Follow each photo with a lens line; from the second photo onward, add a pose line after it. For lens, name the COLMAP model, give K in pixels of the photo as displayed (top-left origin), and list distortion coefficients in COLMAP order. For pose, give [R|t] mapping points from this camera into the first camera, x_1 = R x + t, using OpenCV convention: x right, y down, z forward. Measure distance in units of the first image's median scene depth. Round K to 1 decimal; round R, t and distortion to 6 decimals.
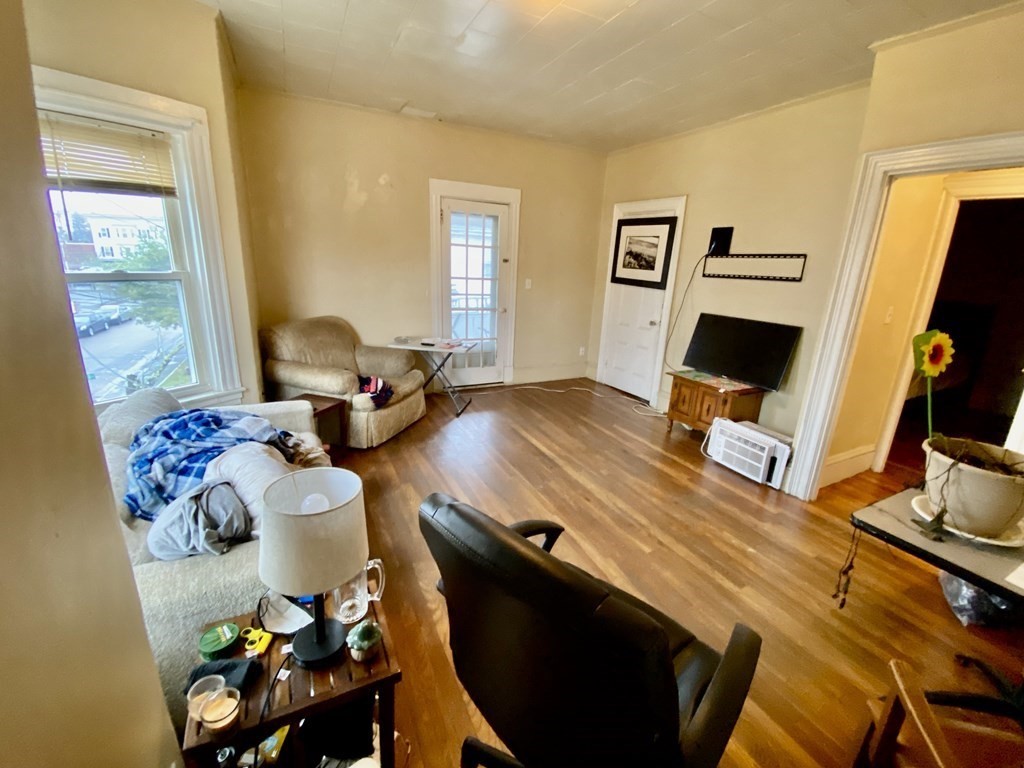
lens RADIAL K [[415.7, 0, 505.0], [0, 415.7, 383.3], [0, 0, 1]] dist [-0.012375, -0.004234]
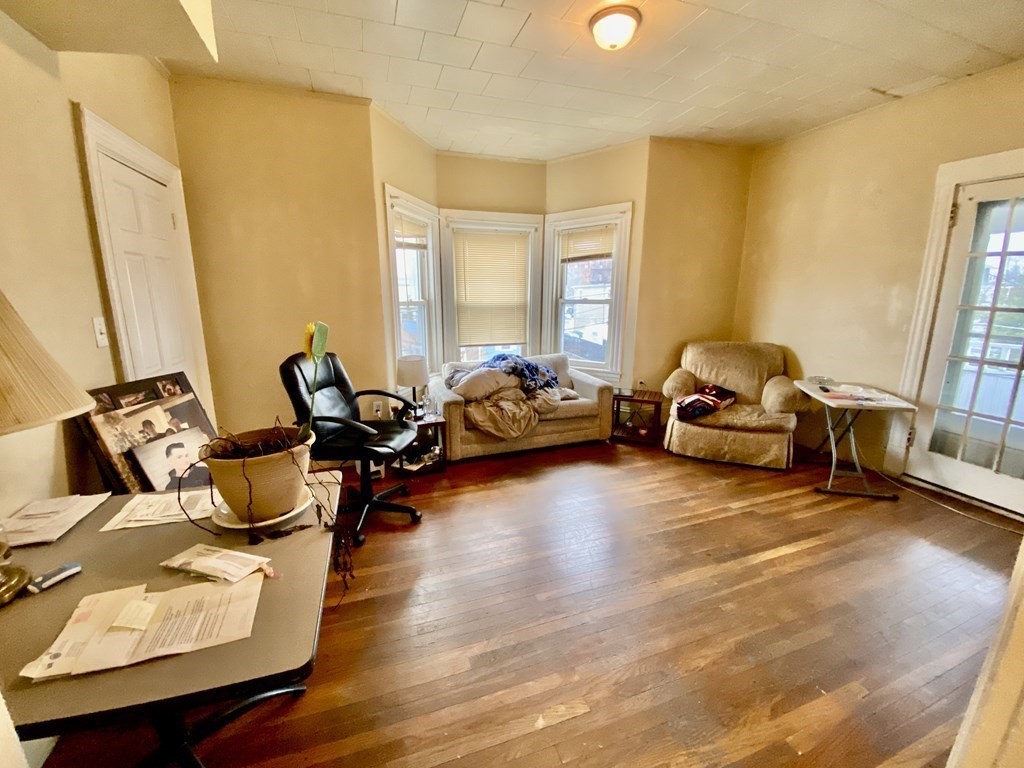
lens RADIAL K [[415.7, 0, 507.4], [0, 415.7, 378.5], [0, 0, 1]] dist [-0.012375, -0.004234]
pose [[-0.138532, 0.169178, -0.975801, 0.772246], [-0.267366, 0.942327, 0.201332, -0.134483], [0.953585, 0.288787, -0.085310, 0.593213]]
